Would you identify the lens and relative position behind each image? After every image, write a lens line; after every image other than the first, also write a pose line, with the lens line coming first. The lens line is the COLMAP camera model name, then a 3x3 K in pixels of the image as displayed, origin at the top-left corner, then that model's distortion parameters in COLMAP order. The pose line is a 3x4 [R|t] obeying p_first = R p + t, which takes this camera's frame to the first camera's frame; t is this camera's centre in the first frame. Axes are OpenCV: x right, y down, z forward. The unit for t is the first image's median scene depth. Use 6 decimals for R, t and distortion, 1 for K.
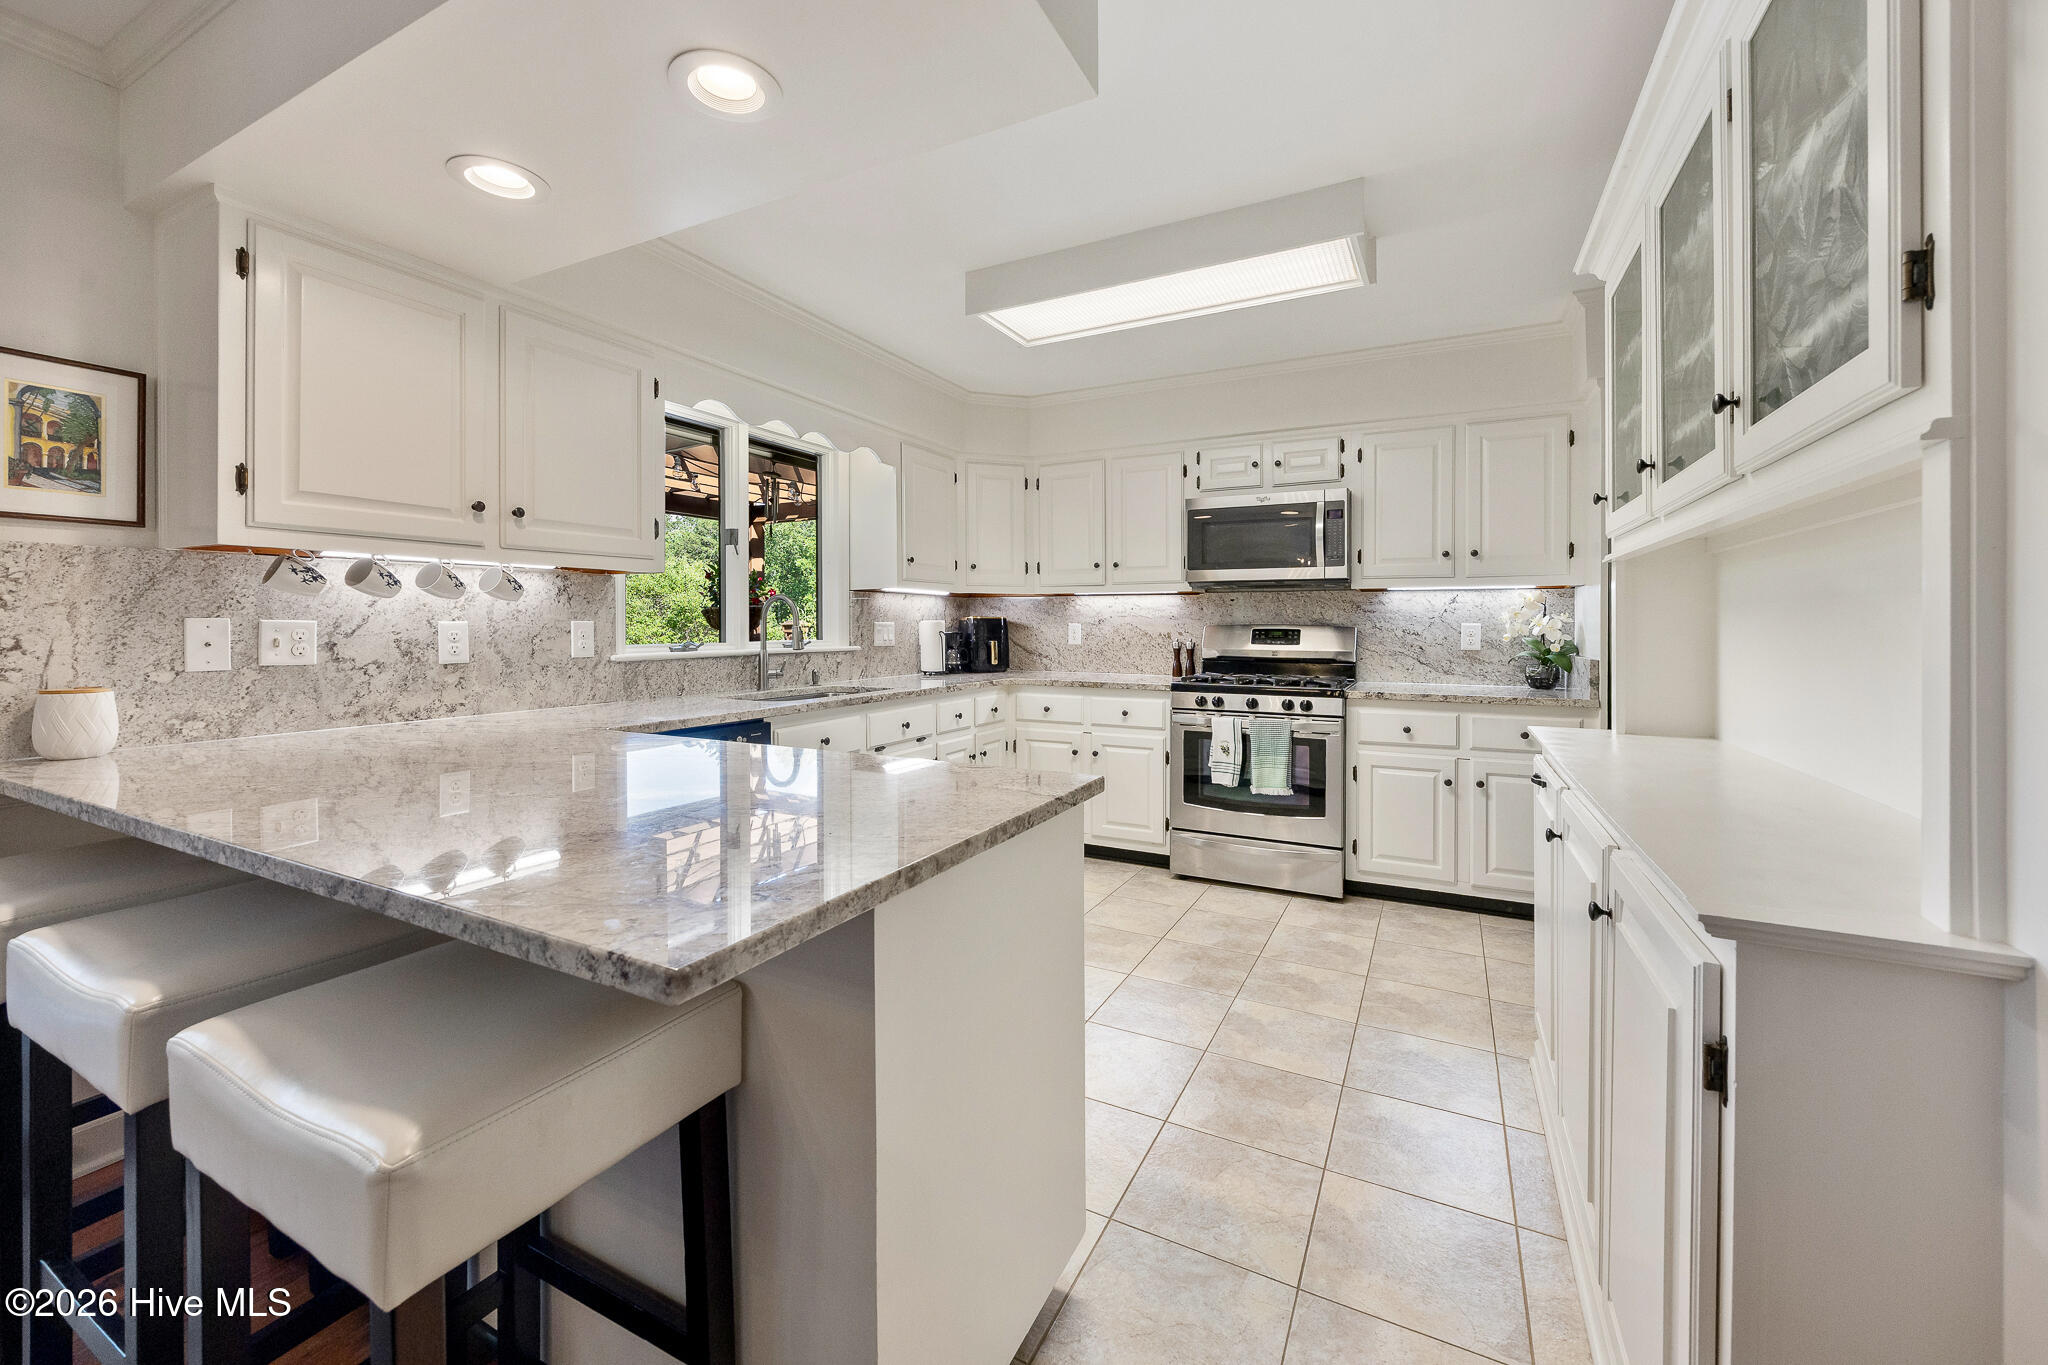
lens RADIAL K [[805.3, 0, 1023.5], [0, 805.3, 634.2], [0, 0, 1]] dist [-0.002932, -0.000871]
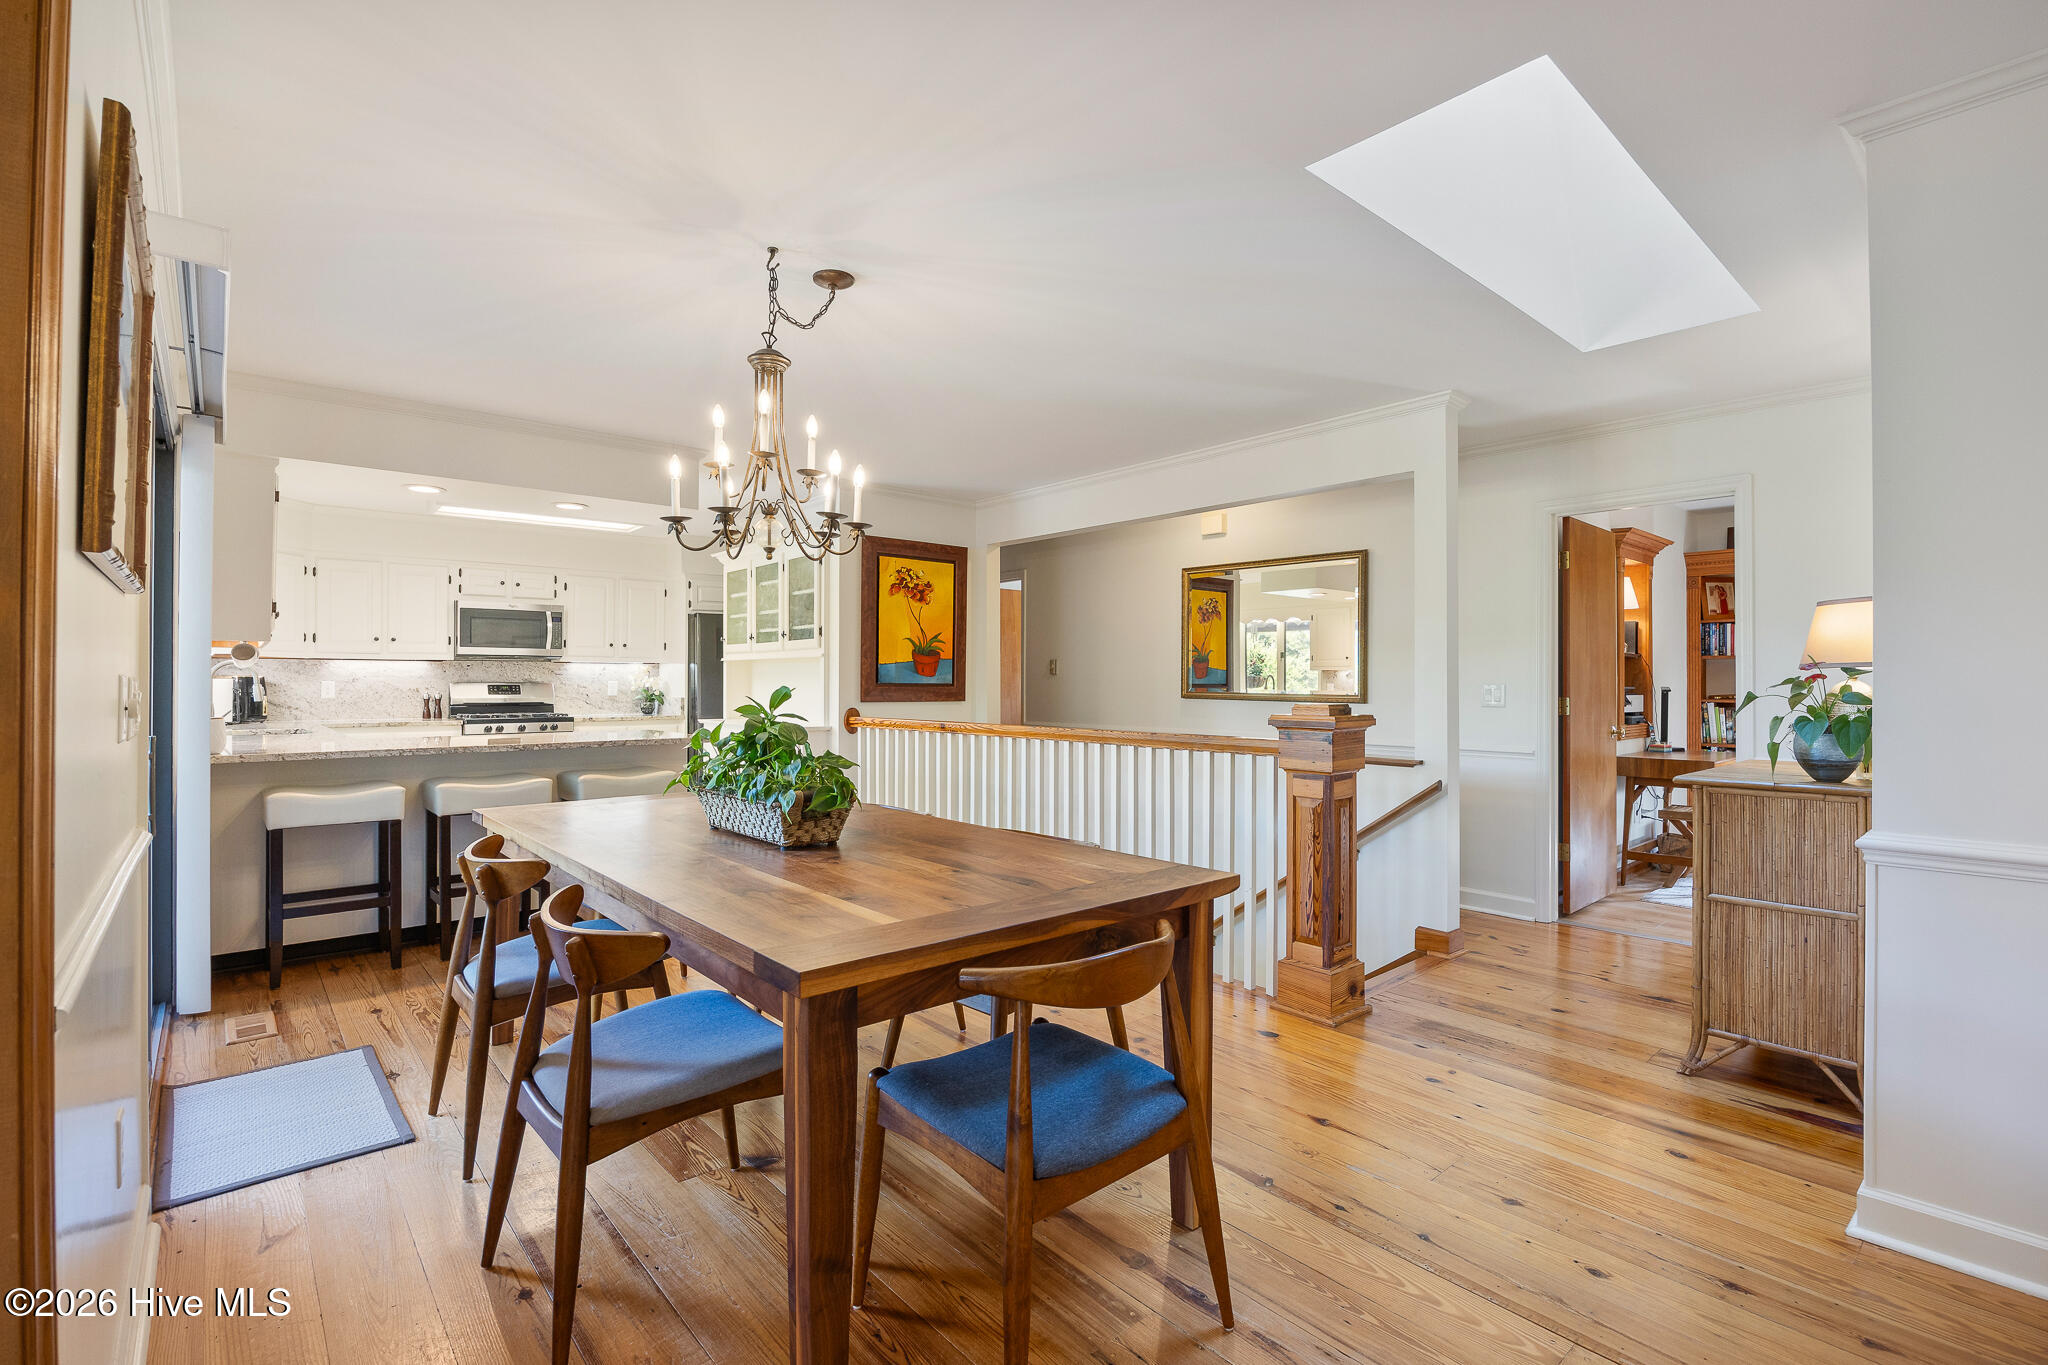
lens RADIAL K [[946.5, 0, 1031.9], [0, 946.5, 674.2], [0, 0, 1]] dist [-0.029239, 0.000104]
pose [[0.363721, 0.006933, 0.931482, -1.162577], [0.011059, 0.999870, -0.011760, 0.006813], [-0.931442, 0.014579, 0.363596, -0.726613]]
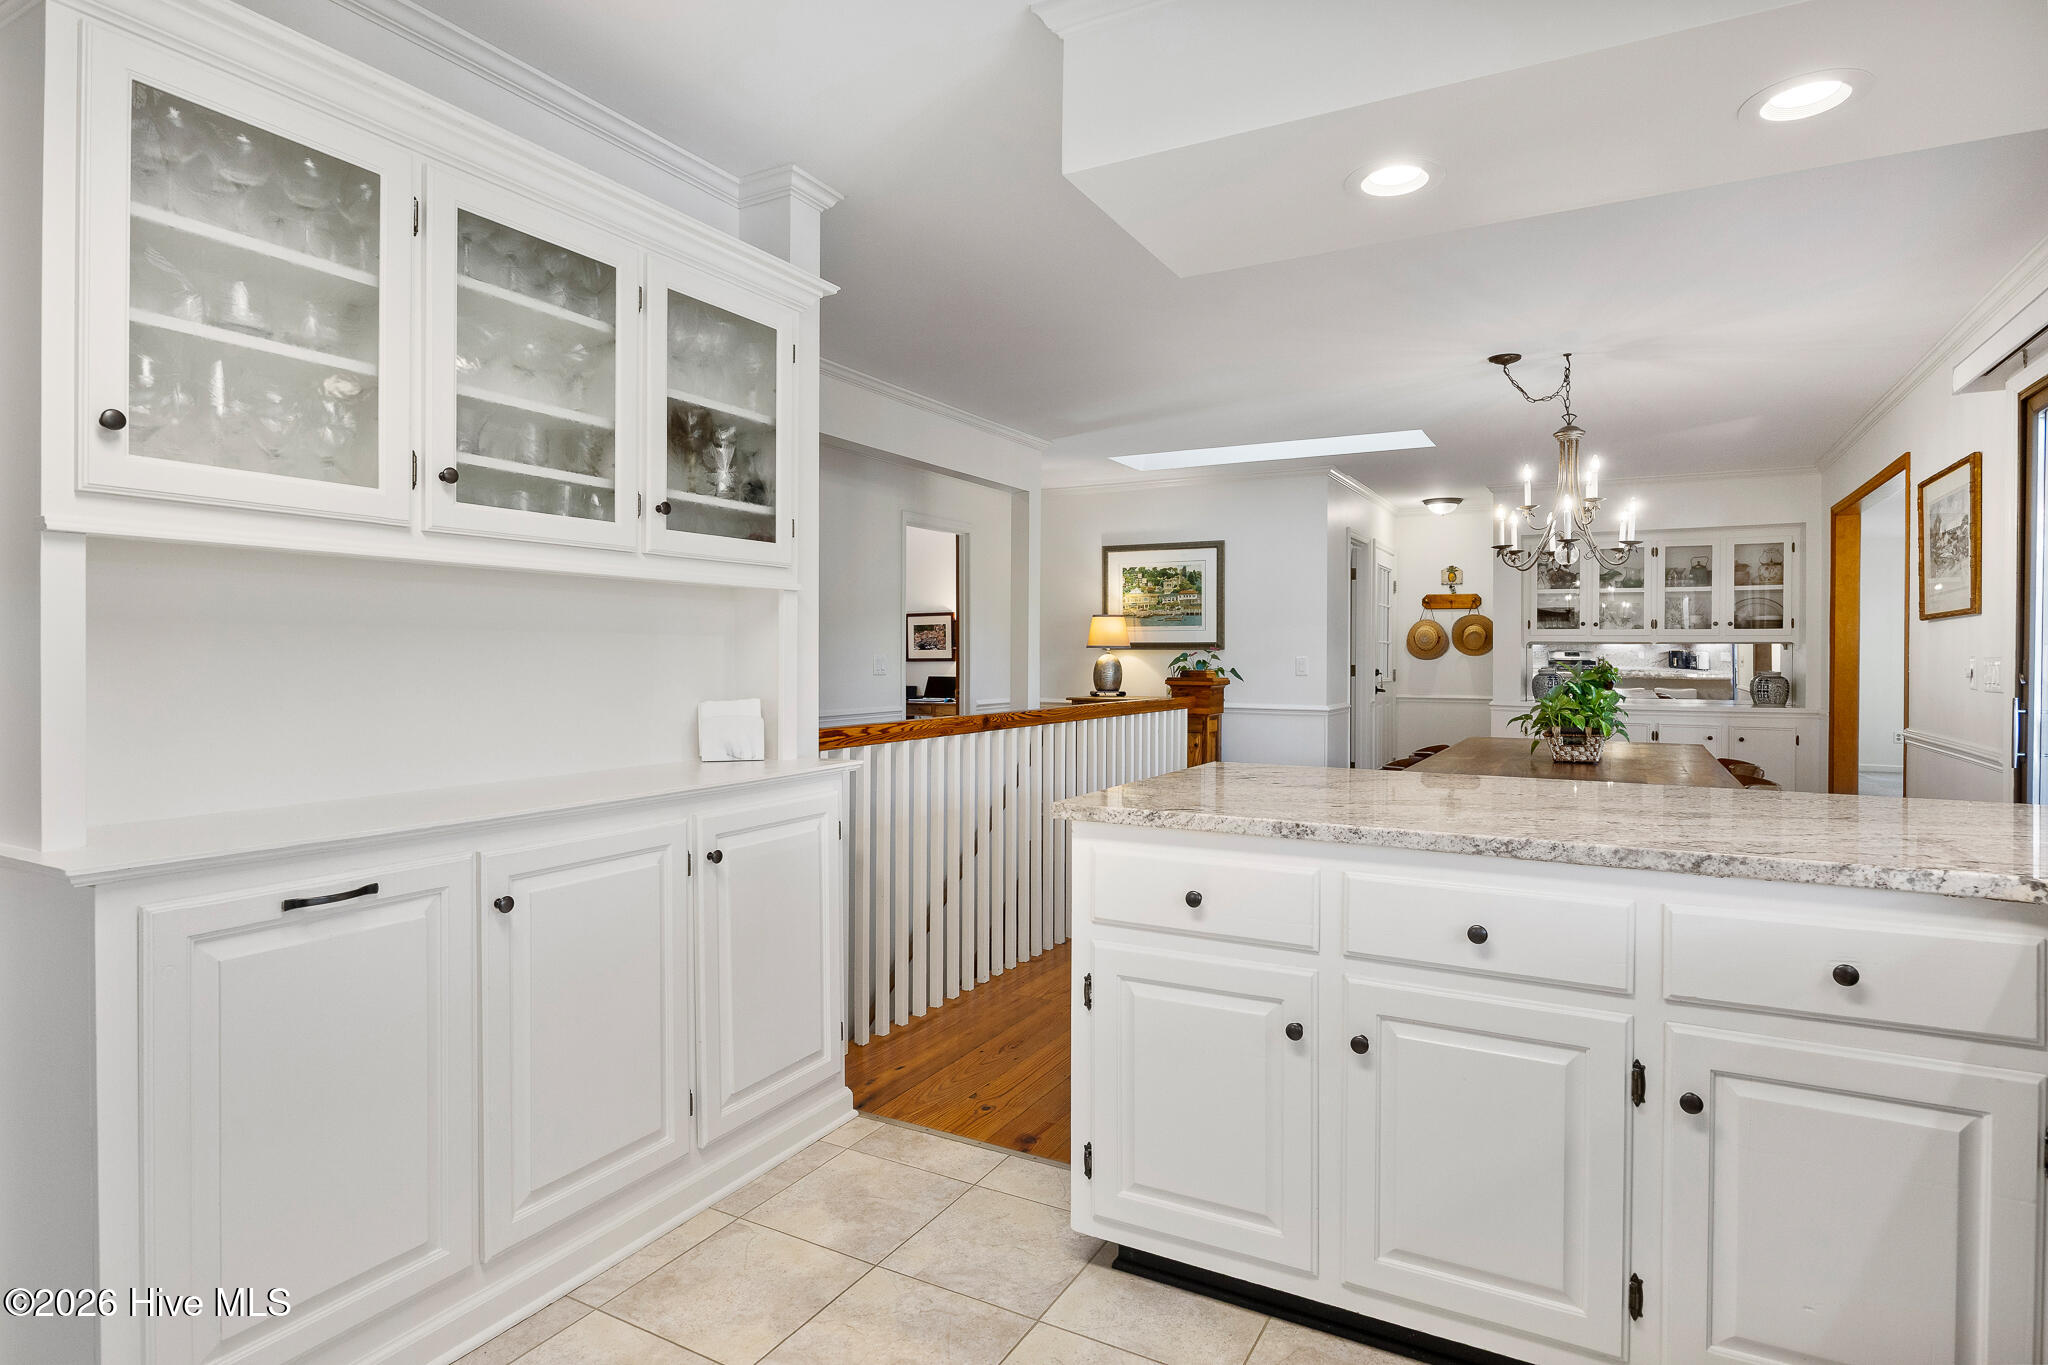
lens RADIAL K [[1079.7, 0, 1023.4], [0, 1079.7, 657.8], [0, 0, 1]] dist [-0.006392, -0.000747]
pose [[-0.999775, -0.006434, 0.020212, 0.038988], [-0.006165, 0.999892, 0.013352, -0.011207], [-0.020296, 0.013224, -0.999707, 0.953557]]
